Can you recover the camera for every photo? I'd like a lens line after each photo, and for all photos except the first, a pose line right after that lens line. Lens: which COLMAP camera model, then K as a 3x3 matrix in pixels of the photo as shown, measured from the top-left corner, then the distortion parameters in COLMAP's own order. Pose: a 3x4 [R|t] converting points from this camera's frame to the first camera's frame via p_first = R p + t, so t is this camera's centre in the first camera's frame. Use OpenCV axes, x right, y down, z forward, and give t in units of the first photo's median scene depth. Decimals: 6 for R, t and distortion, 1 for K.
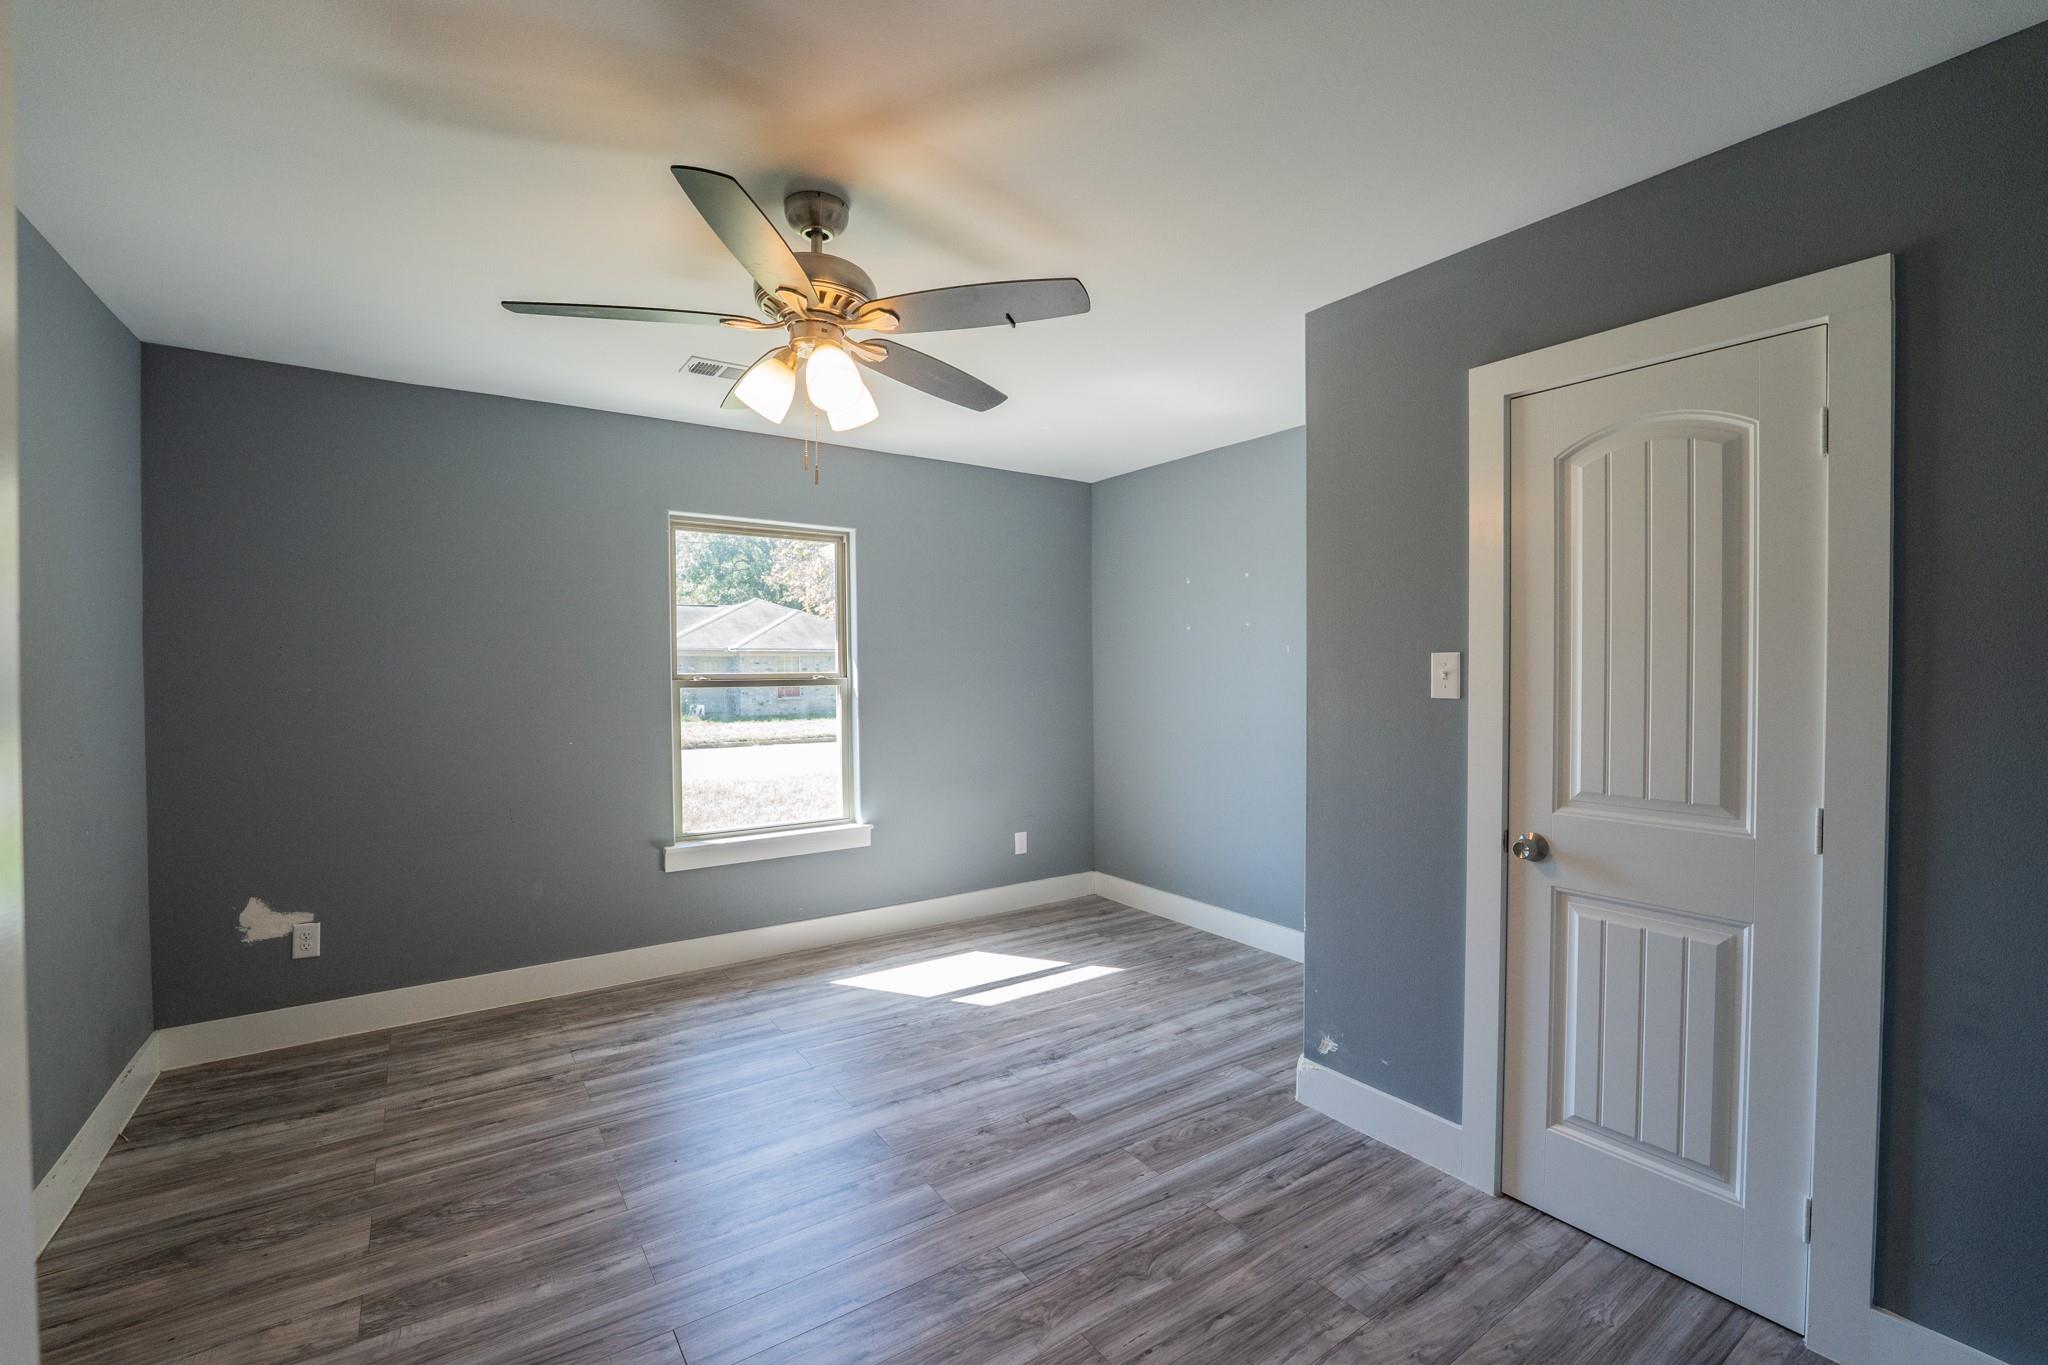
lens RADIAL K [[836.5, 0, 1024.0], [0, 836.5, 682.5], [0, 0, 1]] dist [-0.025124, 0.000602]
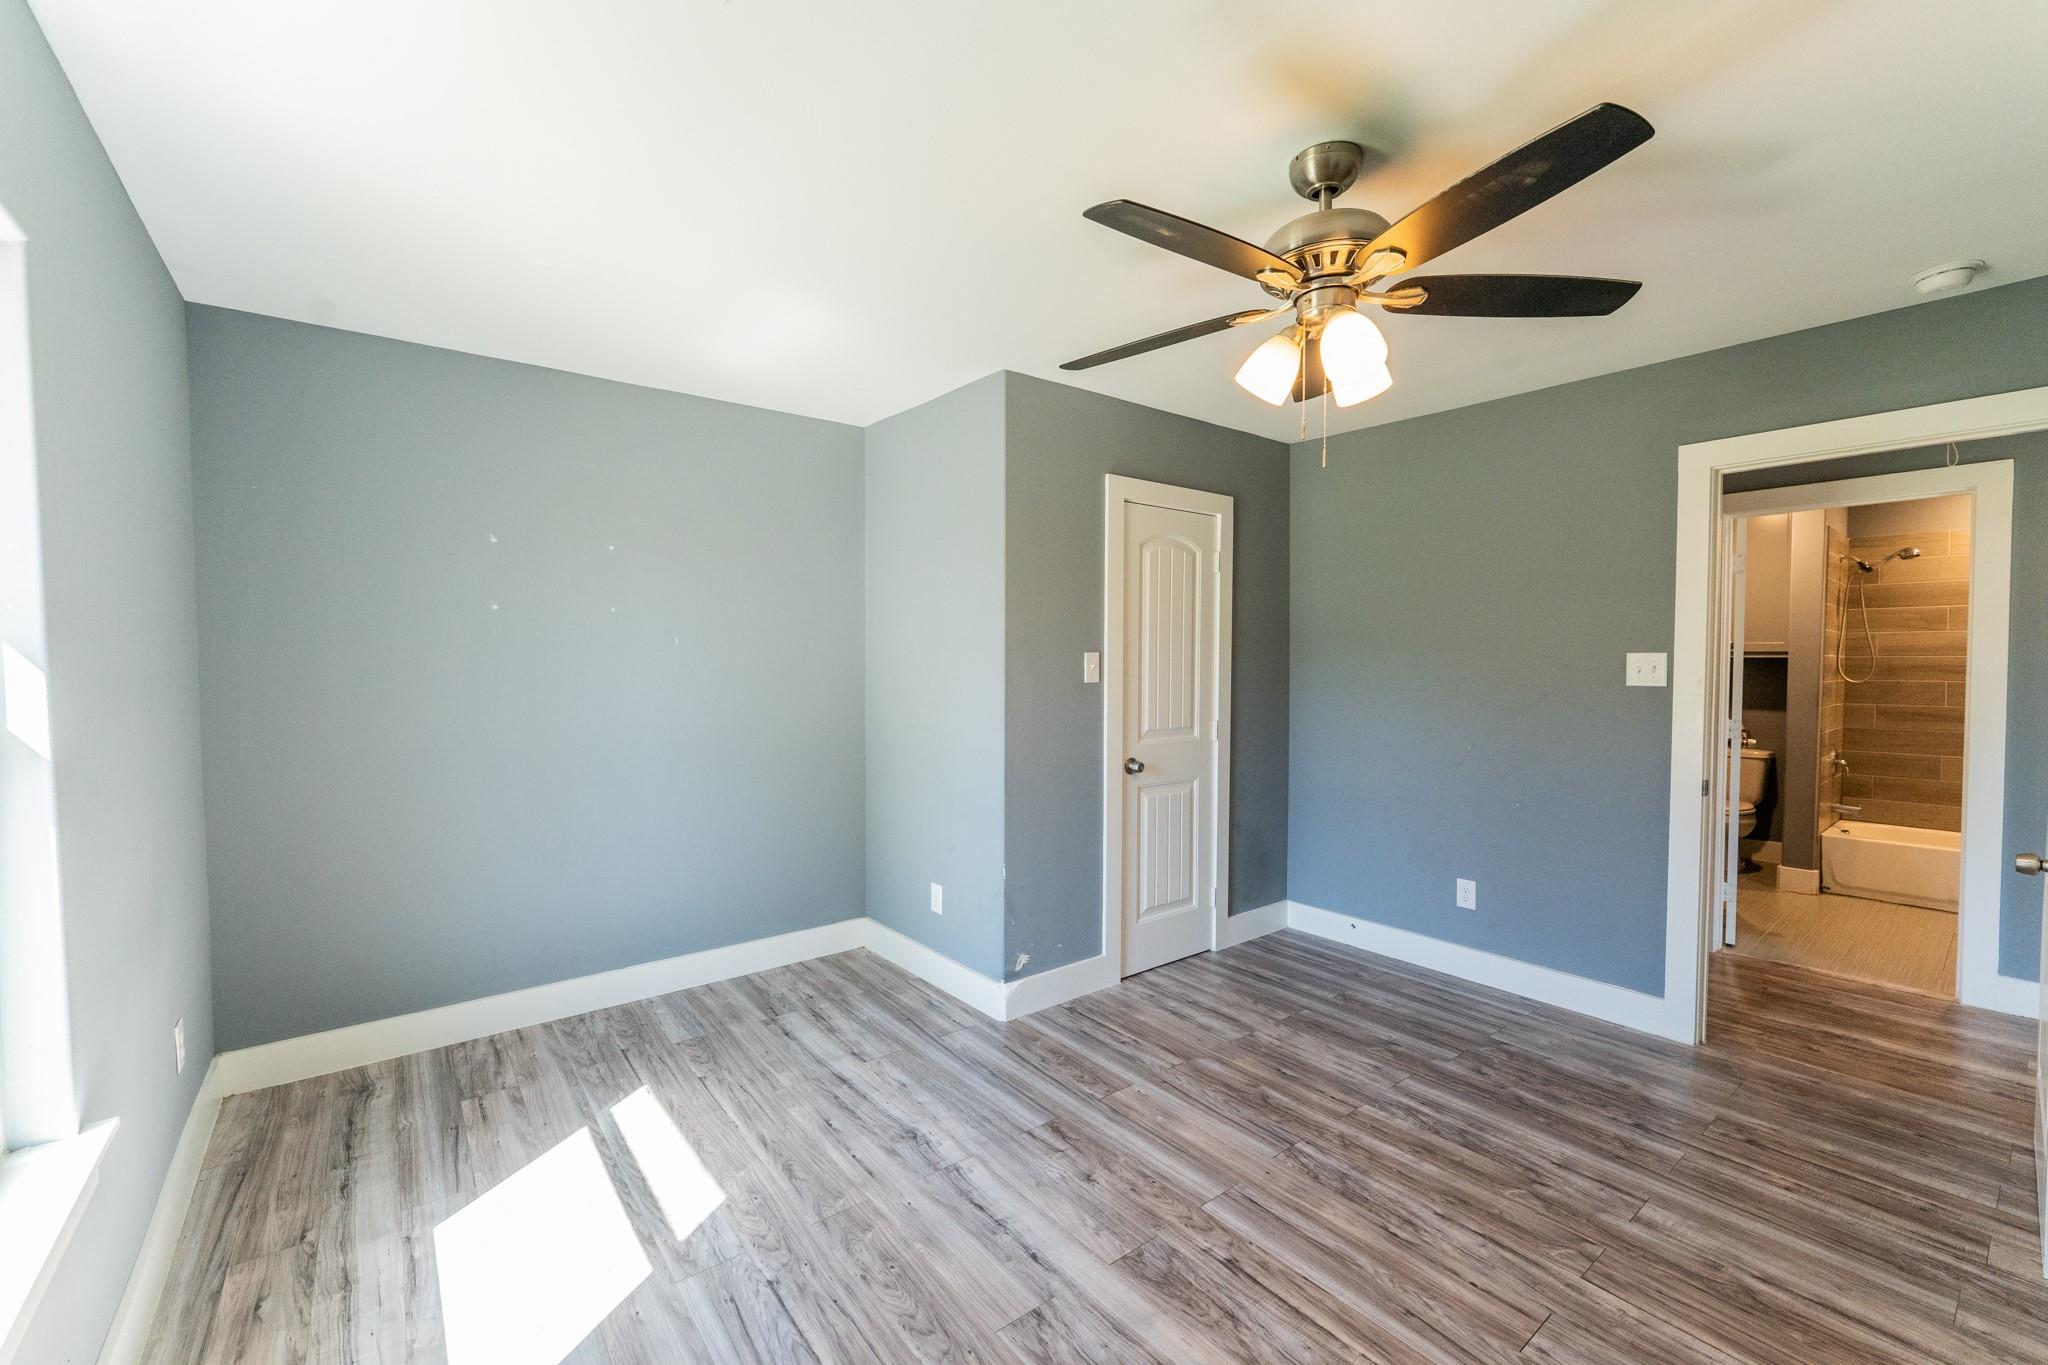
lens RADIAL K [[840.9, 0, 1024.0], [0, 840.9, 682.5], [0, 0, 1]] dist [-0.000088, 0.000019]
pose [[-0.046242, -0.029555, 0.998493, -0.963342], [0.016213, 0.999408, 0.030333, -0.020710], [-0.998799, 0.017592, -0.045735, 1.138944]]
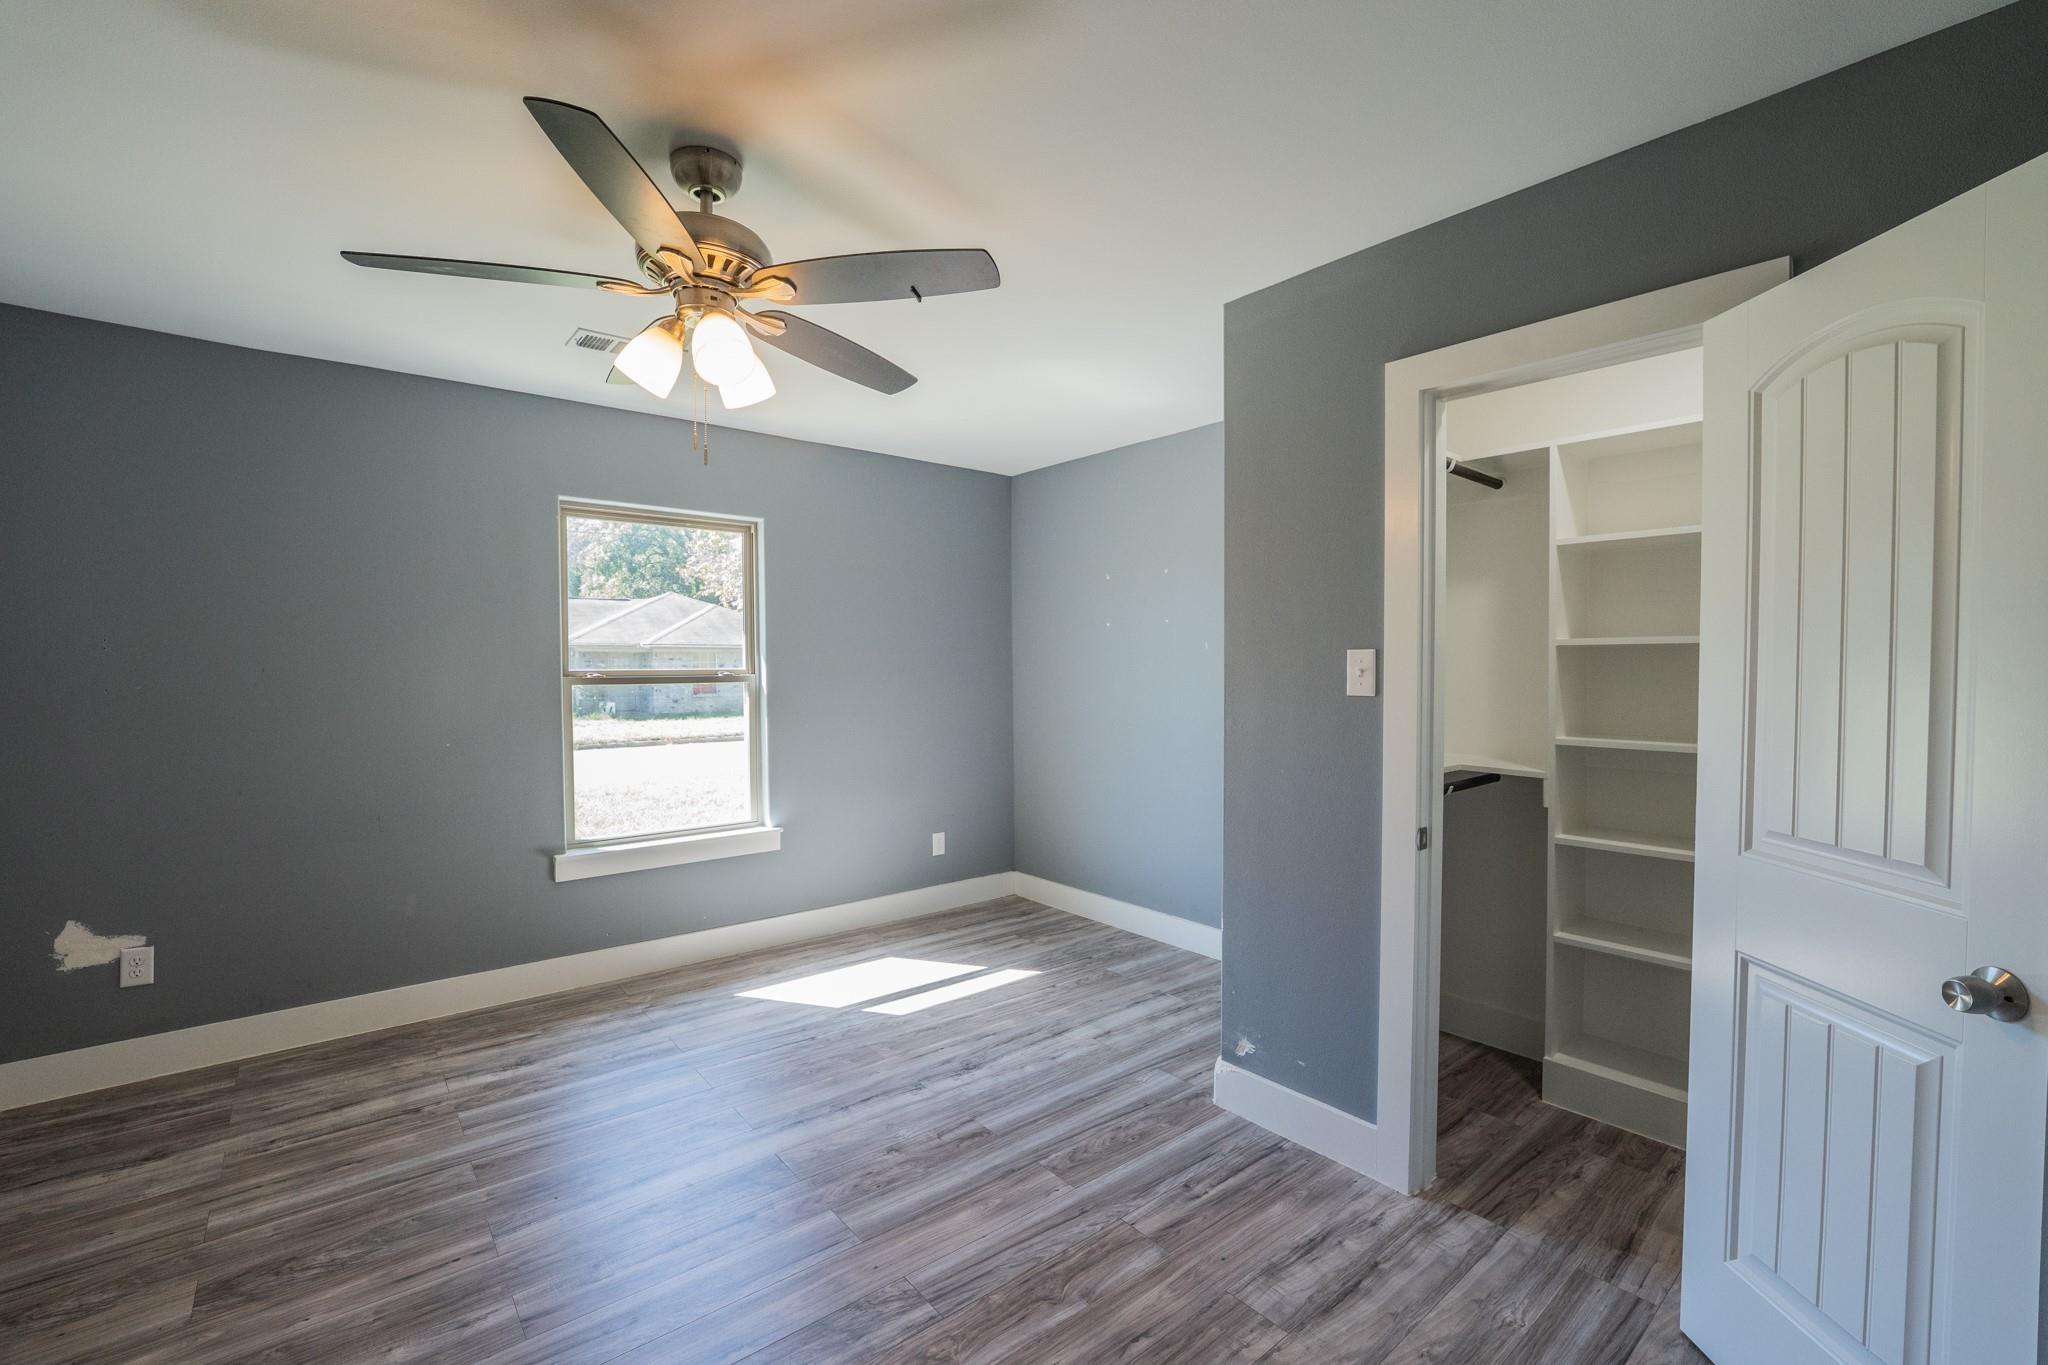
lens RADIAL K [[837.7, 0, 1018.7], [0, 837.7, 684.5], [0, 0, 1]] dist [-0.024069, 0.000698]
pose [[0.996507, -0.000251, 0.083503, 0.016253], [-0.000280, 0.999980, 0.006347, -0.000668], [-0.083503, -0.006348, 0.996487, 0.041238]]
